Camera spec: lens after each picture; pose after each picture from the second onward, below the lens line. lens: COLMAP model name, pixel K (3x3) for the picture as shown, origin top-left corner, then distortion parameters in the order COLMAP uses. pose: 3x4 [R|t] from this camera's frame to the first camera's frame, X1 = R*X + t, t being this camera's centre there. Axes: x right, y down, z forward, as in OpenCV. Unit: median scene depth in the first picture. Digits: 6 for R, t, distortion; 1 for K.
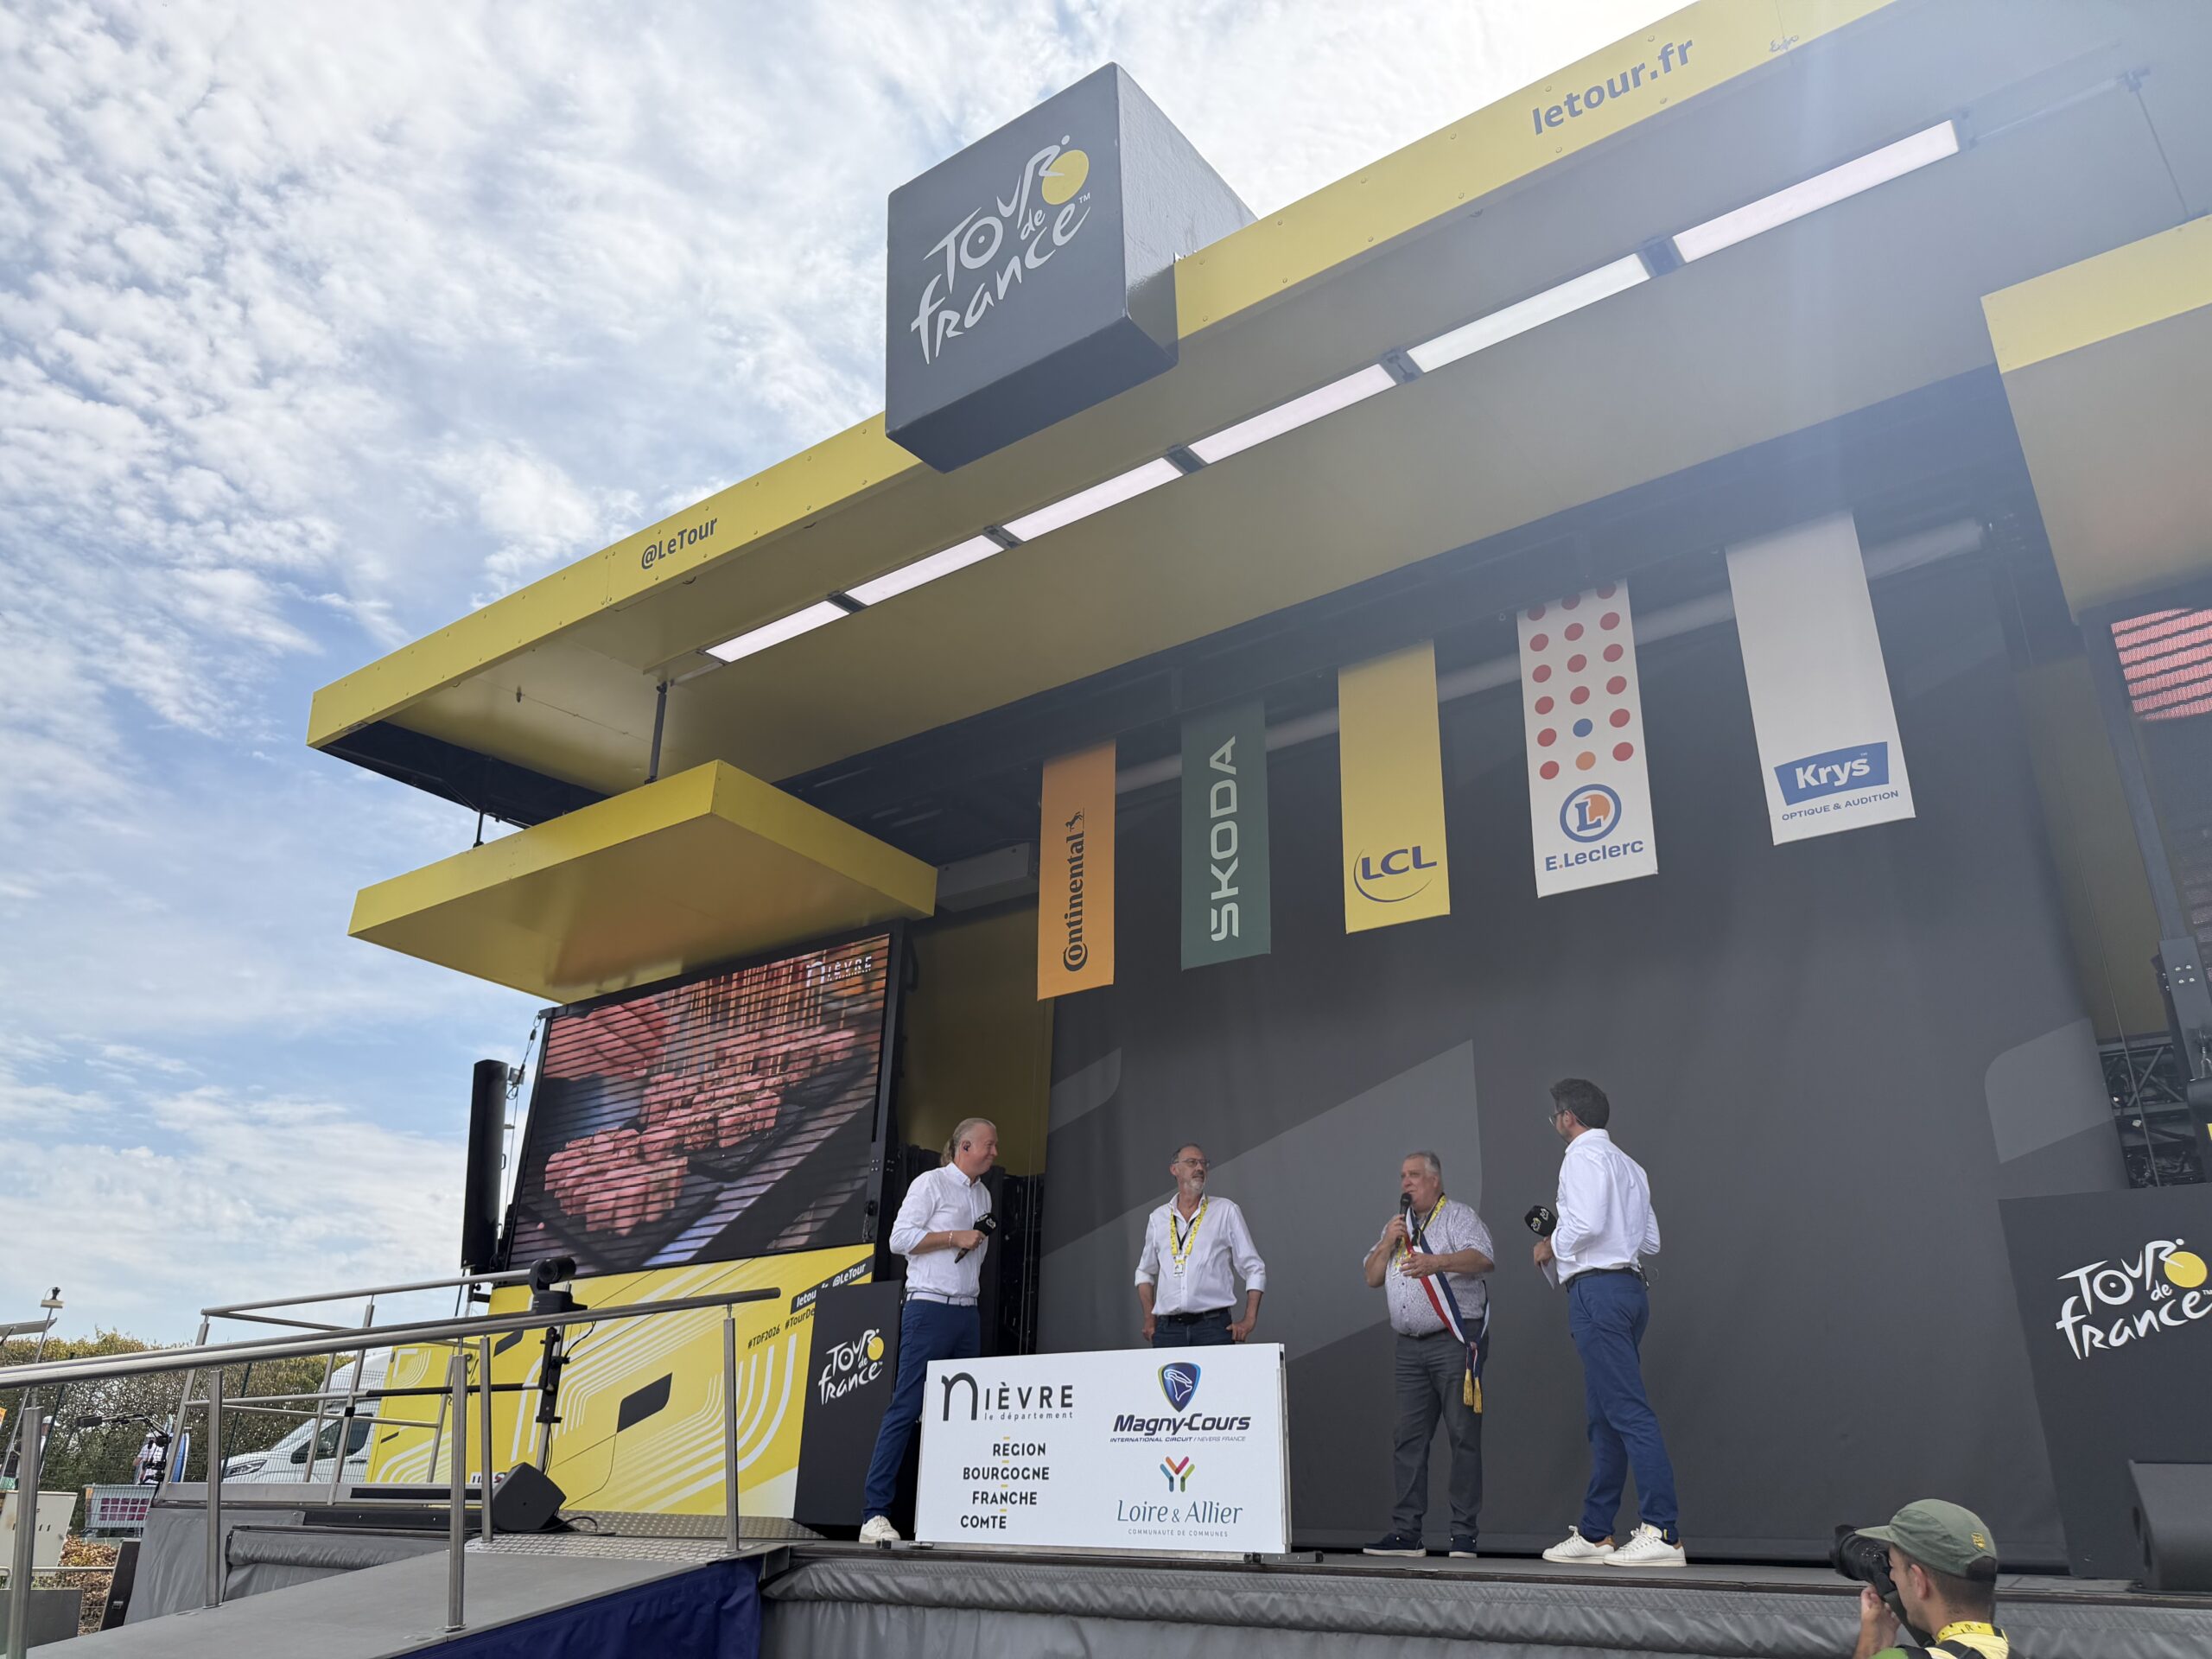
lens RADIAL K [[1547.3, 0, 1114.8], [0, 1547.3, 829.5], [0, 0, 1]] dist [0.068174, -0.118432]
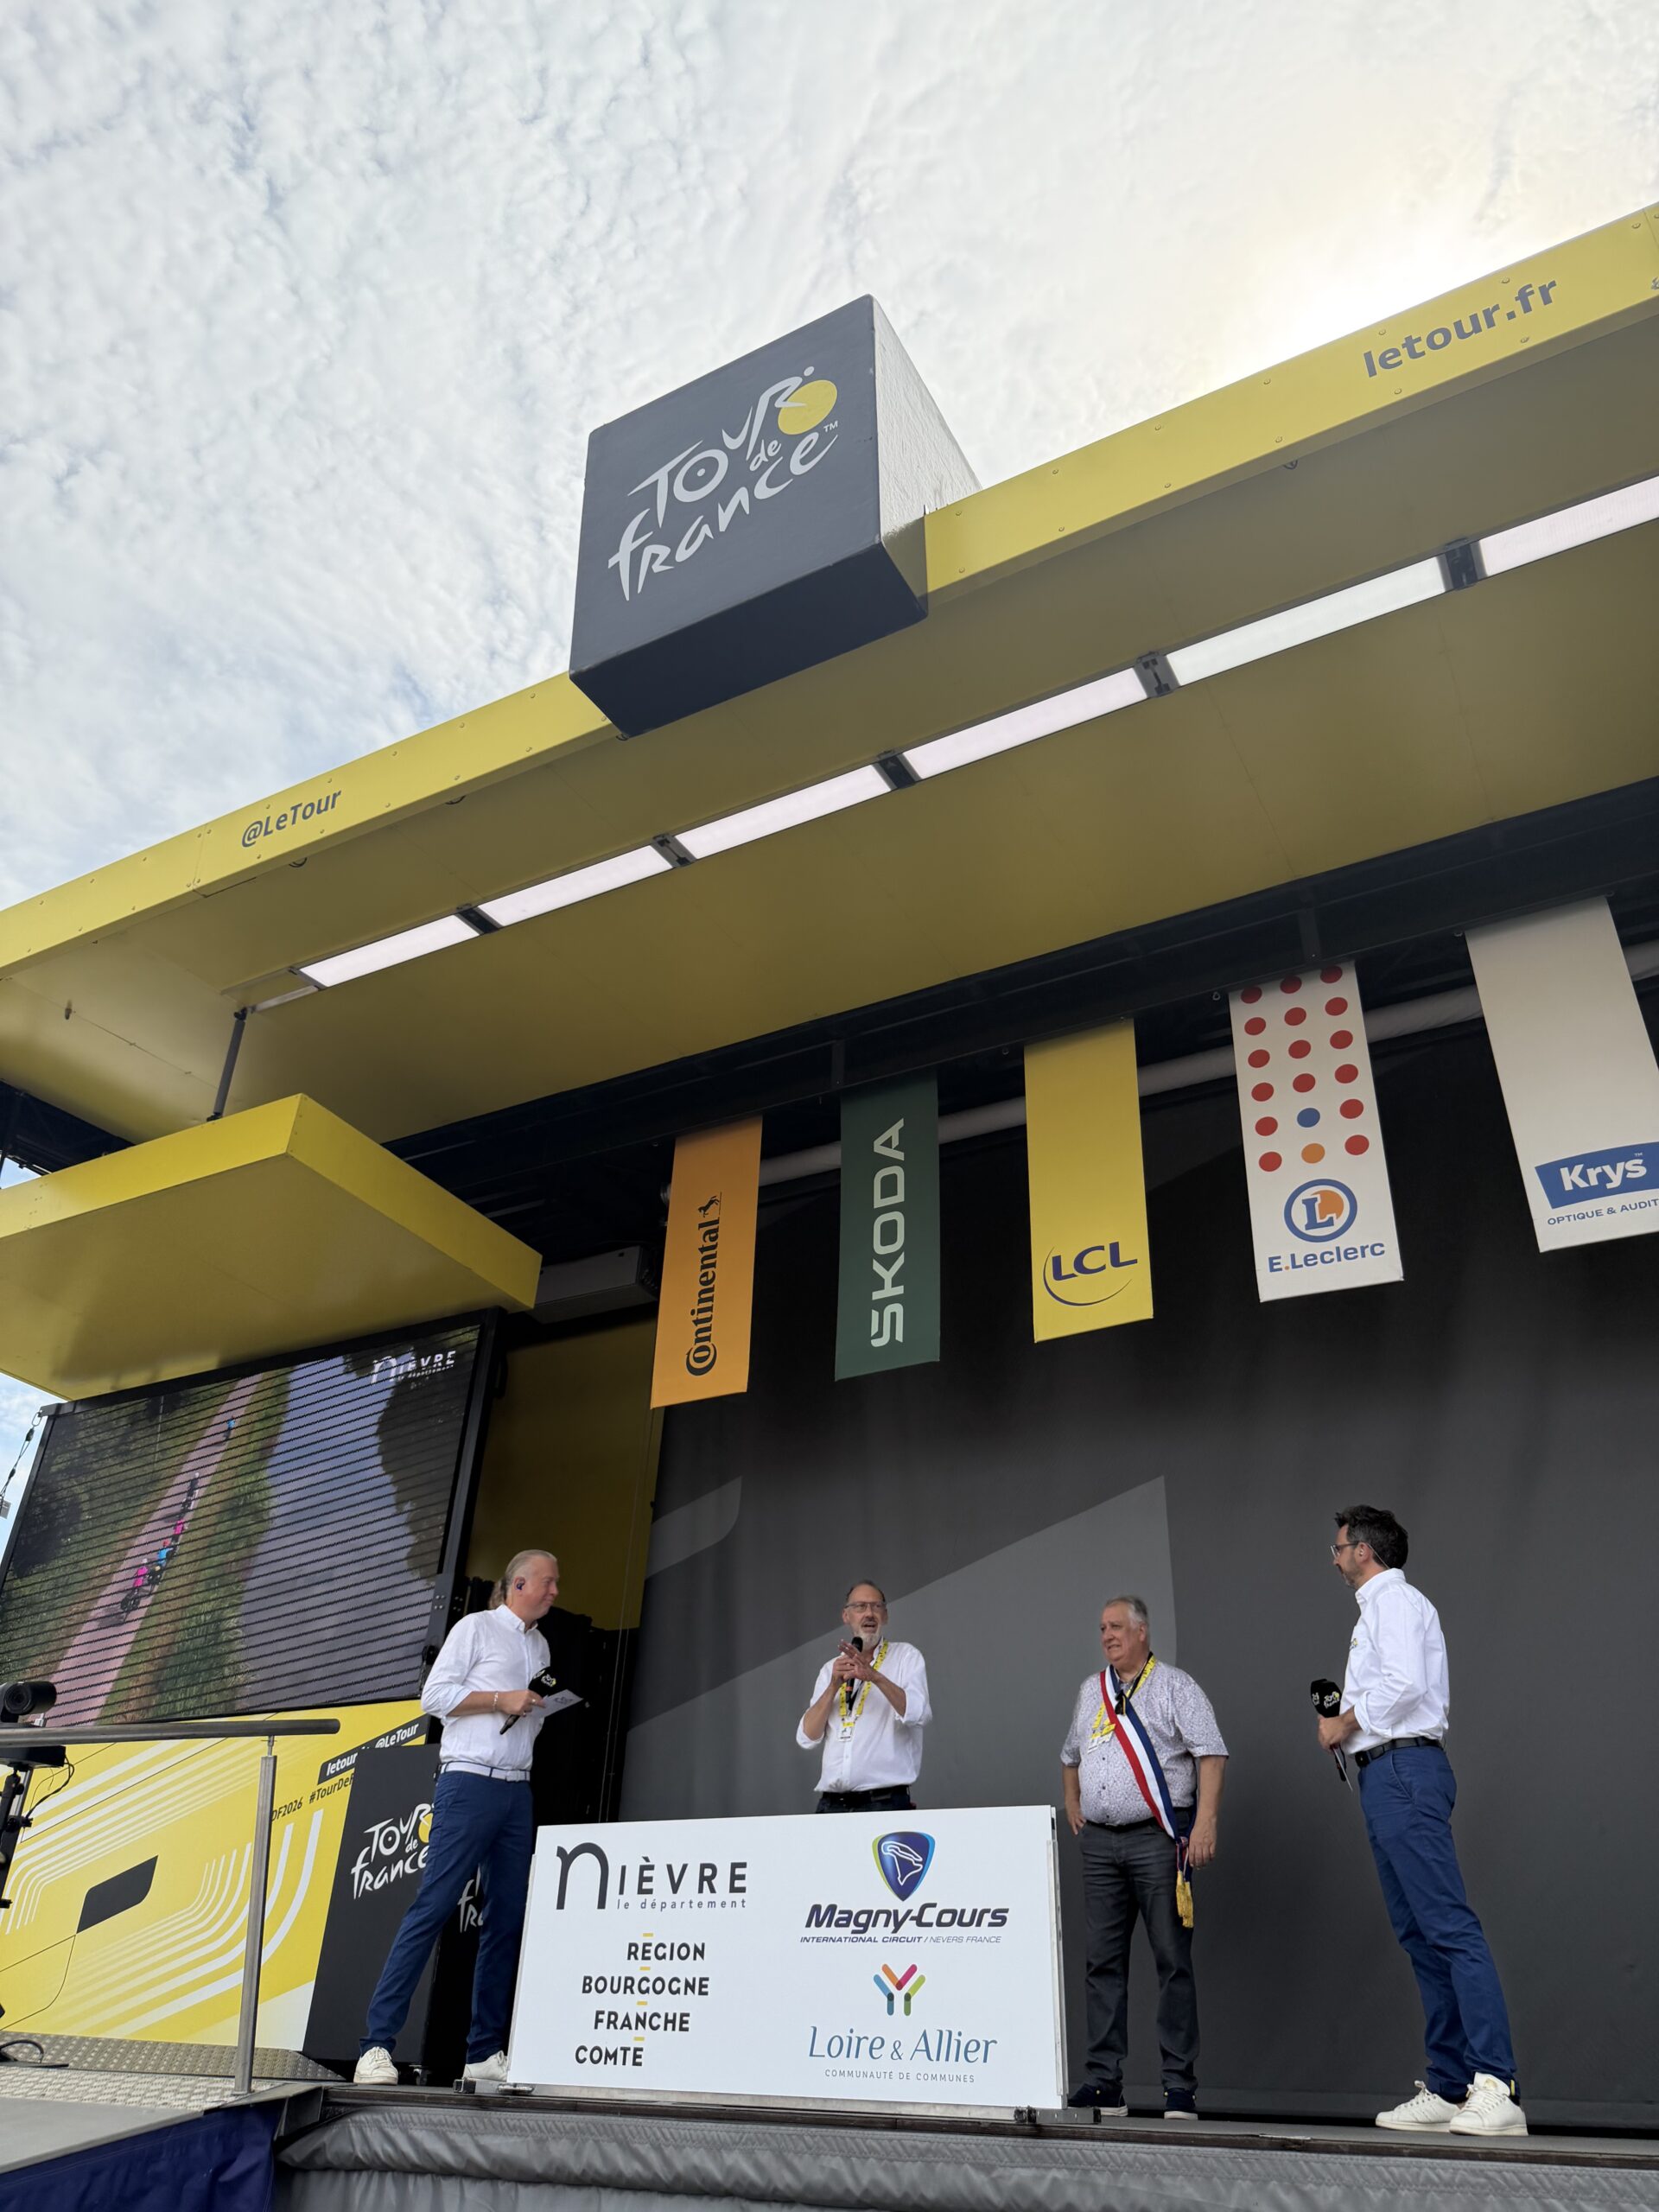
lens RADIAL K [[1572.4, 0, 833.0], [0, 1572.4, 1103.0], [0, 0, 1]] dist [0.001715, -0.003101]
pose [[0.992522, 0.076512, 0.095114, -0.065960], [-0.062983, 0.988442, -0.137894, 0.079976], [-0.104565, 0.130872, 0.985870, 0.168986]]
